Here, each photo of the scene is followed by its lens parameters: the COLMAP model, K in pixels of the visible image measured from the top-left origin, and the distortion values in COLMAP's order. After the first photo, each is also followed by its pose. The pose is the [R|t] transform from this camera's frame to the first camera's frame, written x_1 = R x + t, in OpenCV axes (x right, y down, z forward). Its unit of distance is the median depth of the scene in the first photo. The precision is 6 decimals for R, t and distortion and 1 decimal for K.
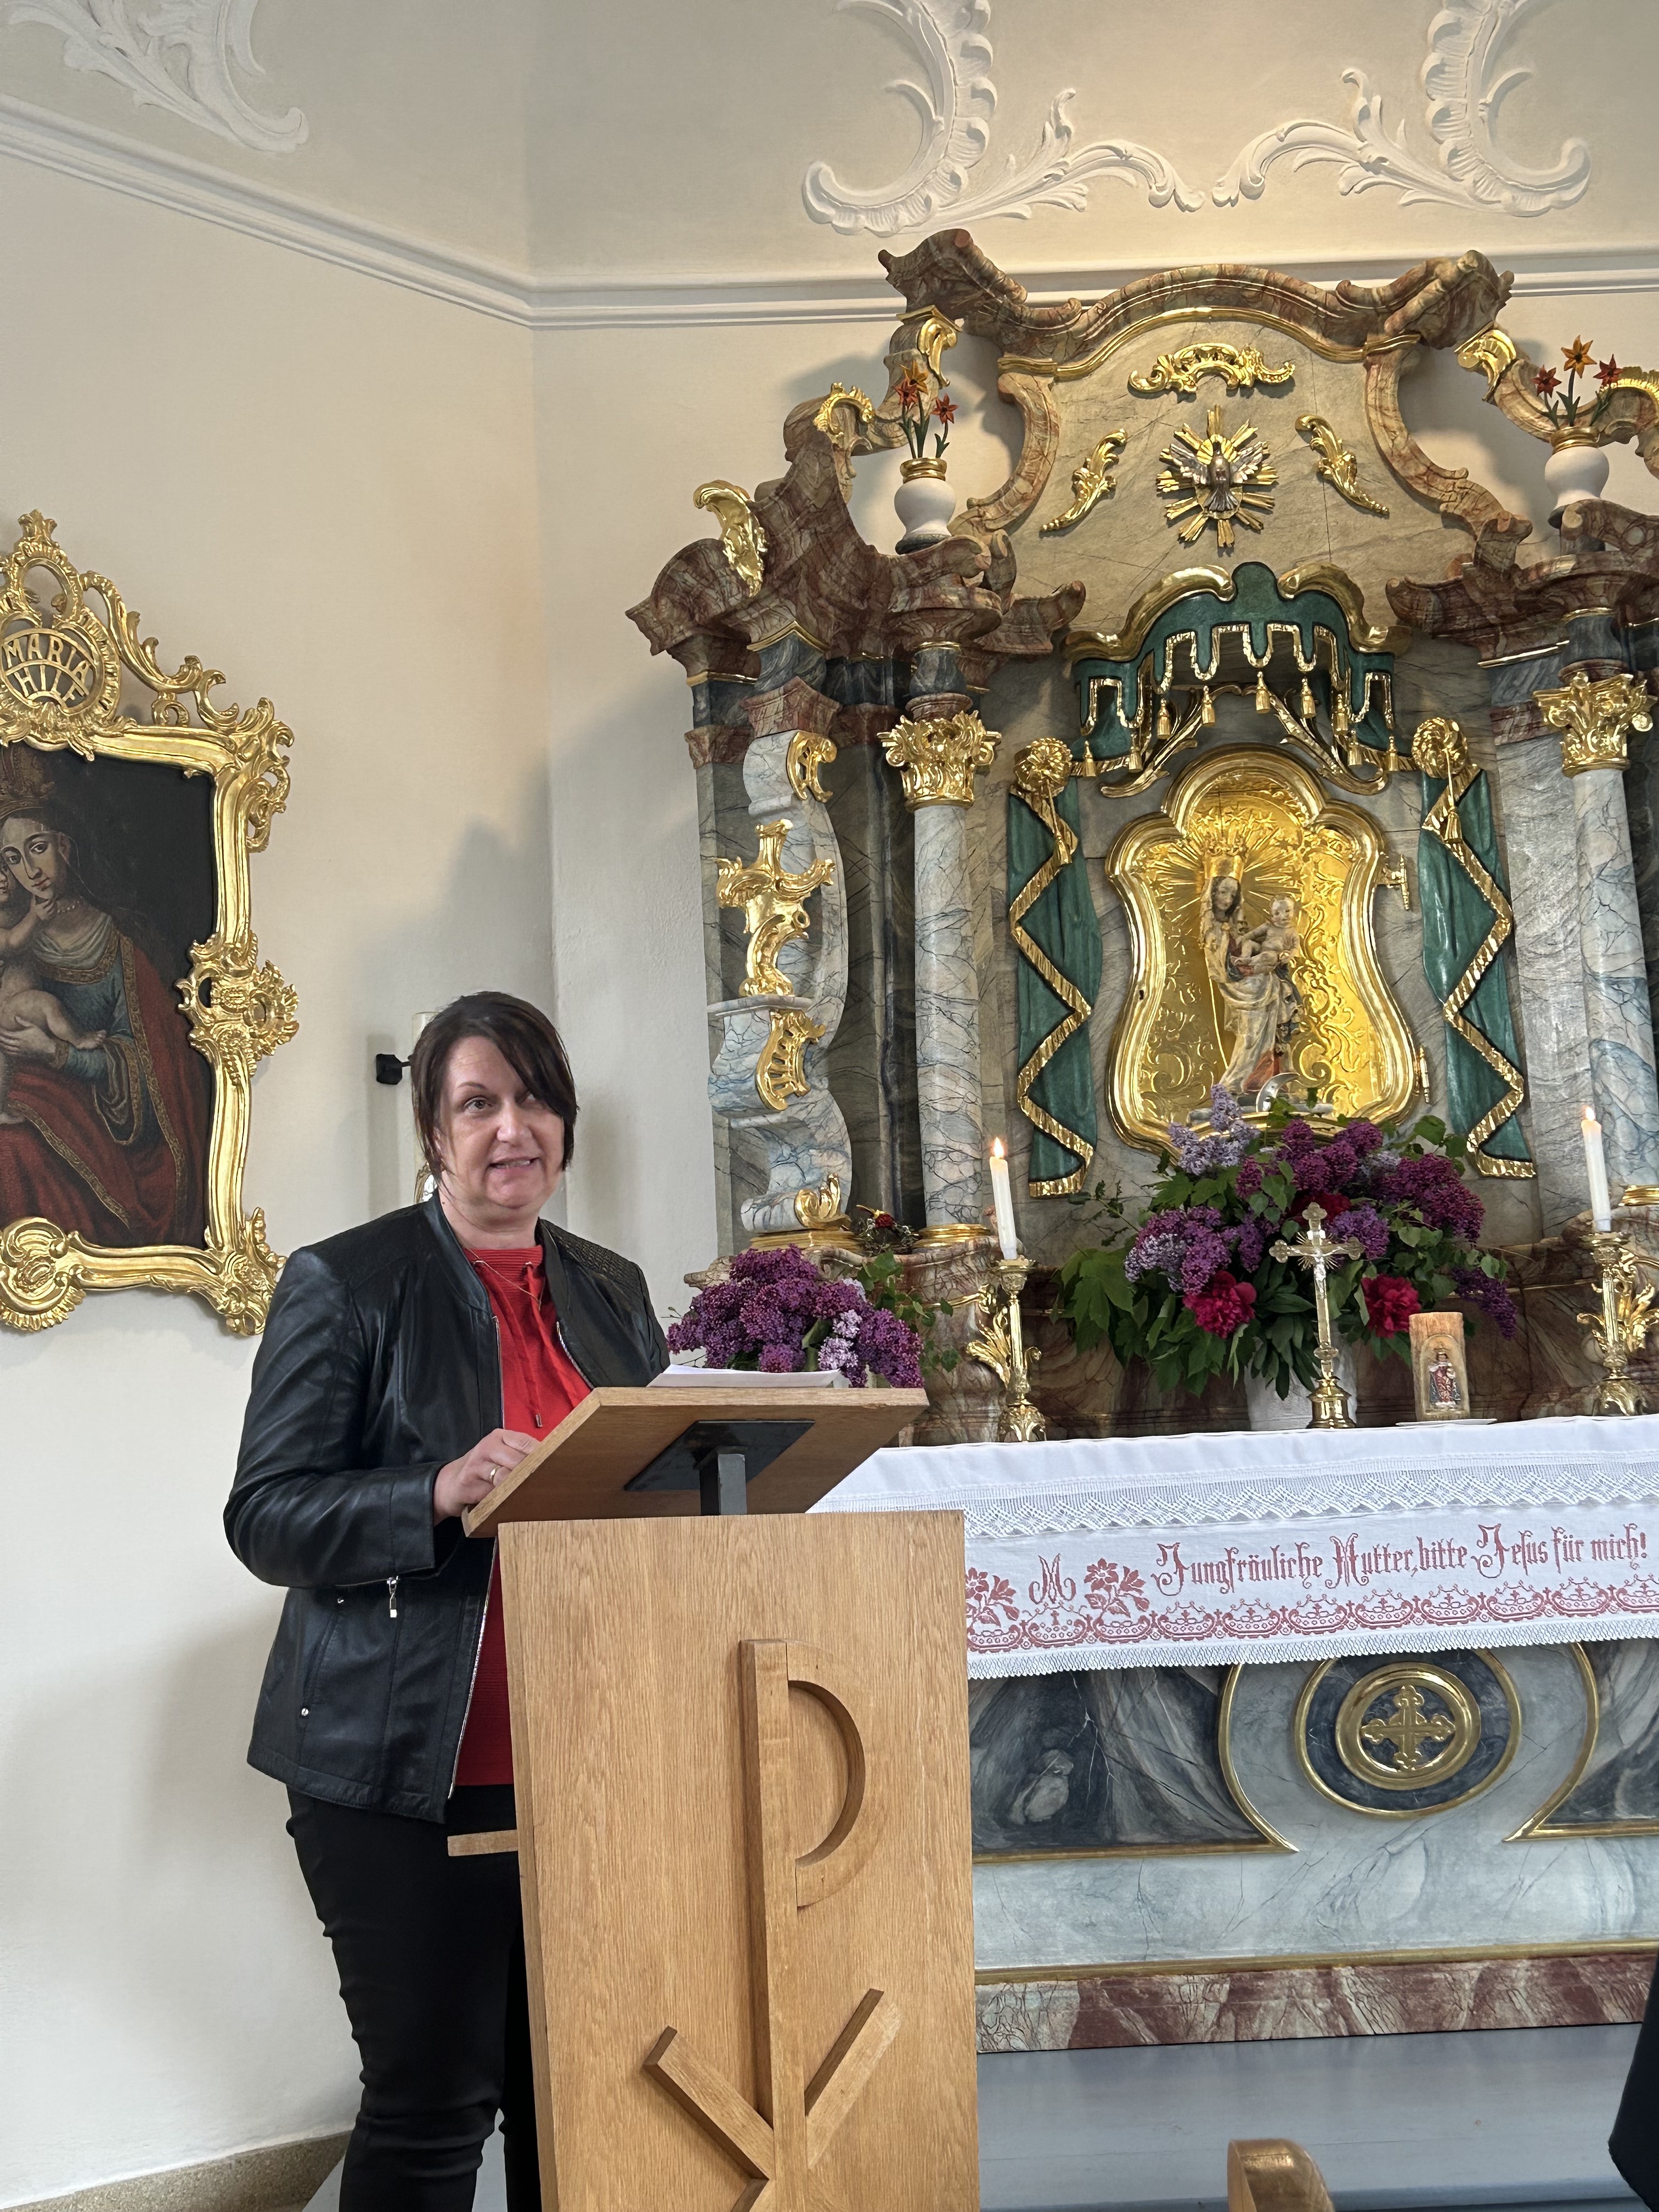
lens RADIAL K [[2858.8, 0, 824.0], [0, 2858.8, 1128.4], [0, 0, 1]] dist [0.216716, -0.709924]
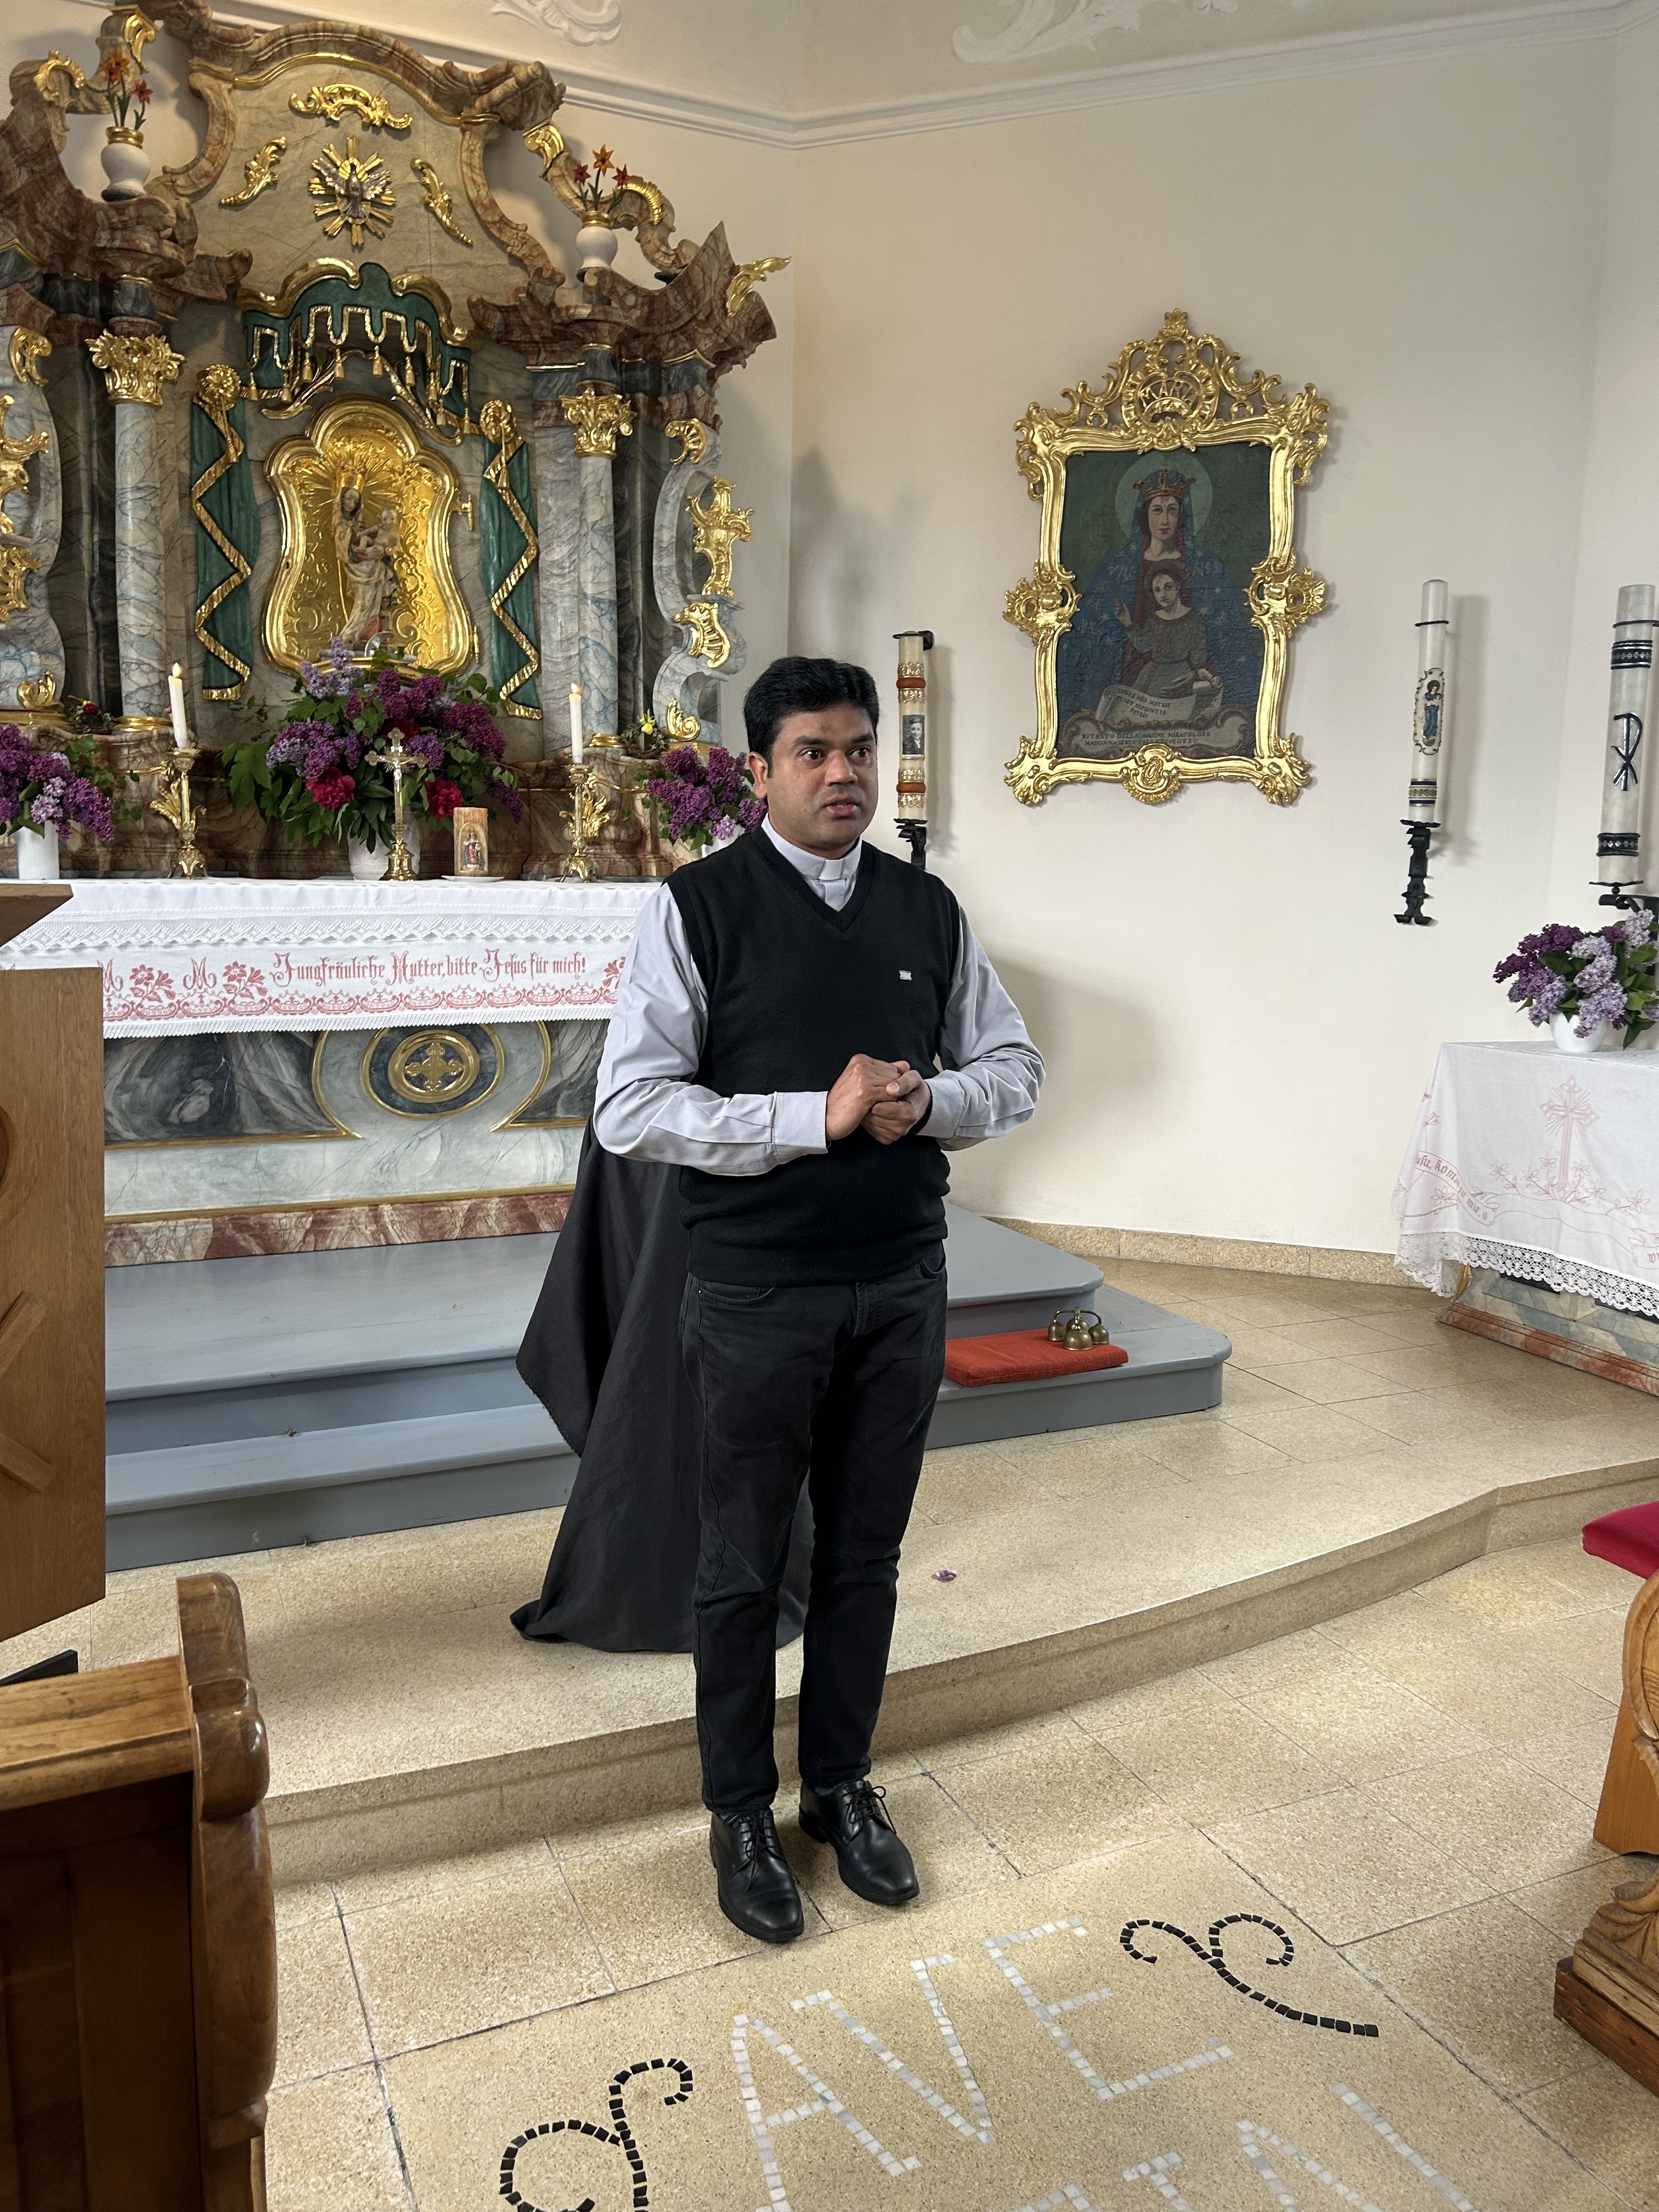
lens RADIAL K [[1670.0, 0, 848.0], [0, 1670.0, 1097.1], [0, 0, 1]] dist [0.040425, -0.040873]
pose [[0.914814, 0.005555, 0.403837, 0.028216], [-0.113699, 0.963007, 0.244317, -0.028216], [-0.387540, -0.269420, 0.881604, 0.059482]]
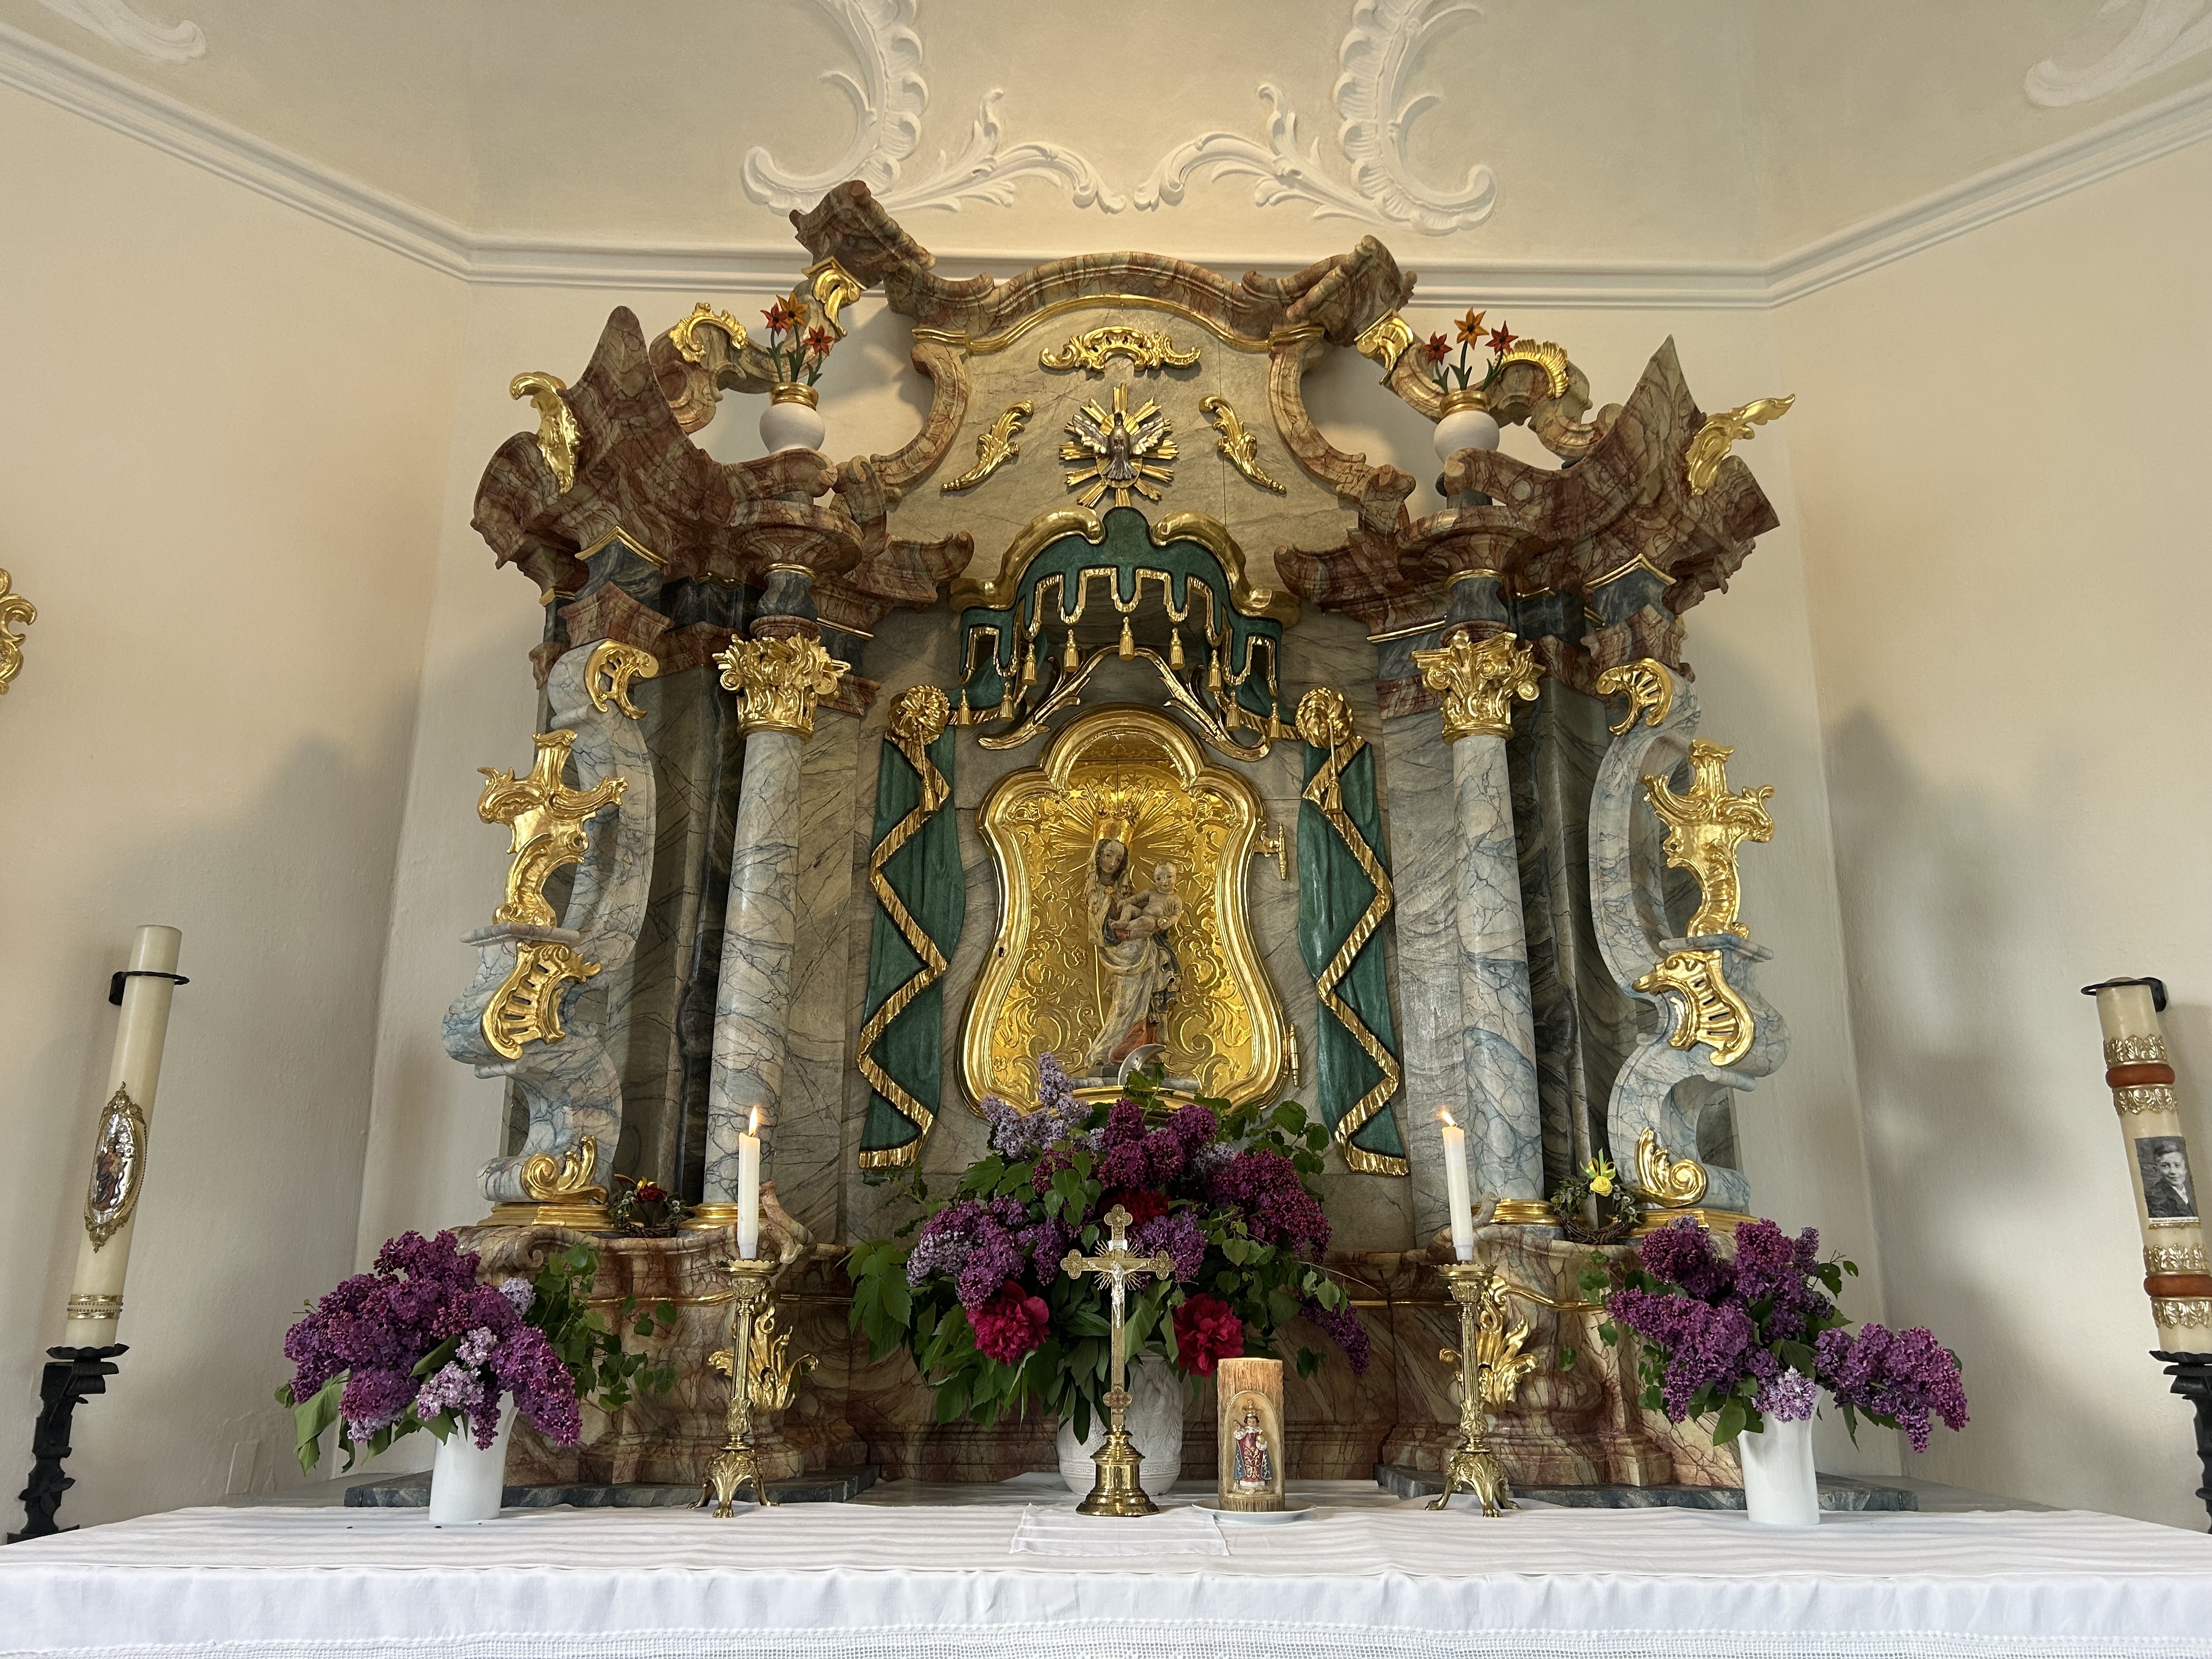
lens RADIAL K [[1657.7, 0, 1094.0], [0, 1657.7, 826.8], [0, 0, 1]] dist [0.161688, -0.435378]
pose [[0.998535, 0.052349, -0.013717, 0.151564], [-0.053749, 0.988838, -0.138962, -0.013574], [0.006289, 0.139495, 0.990203, 0.468620]]
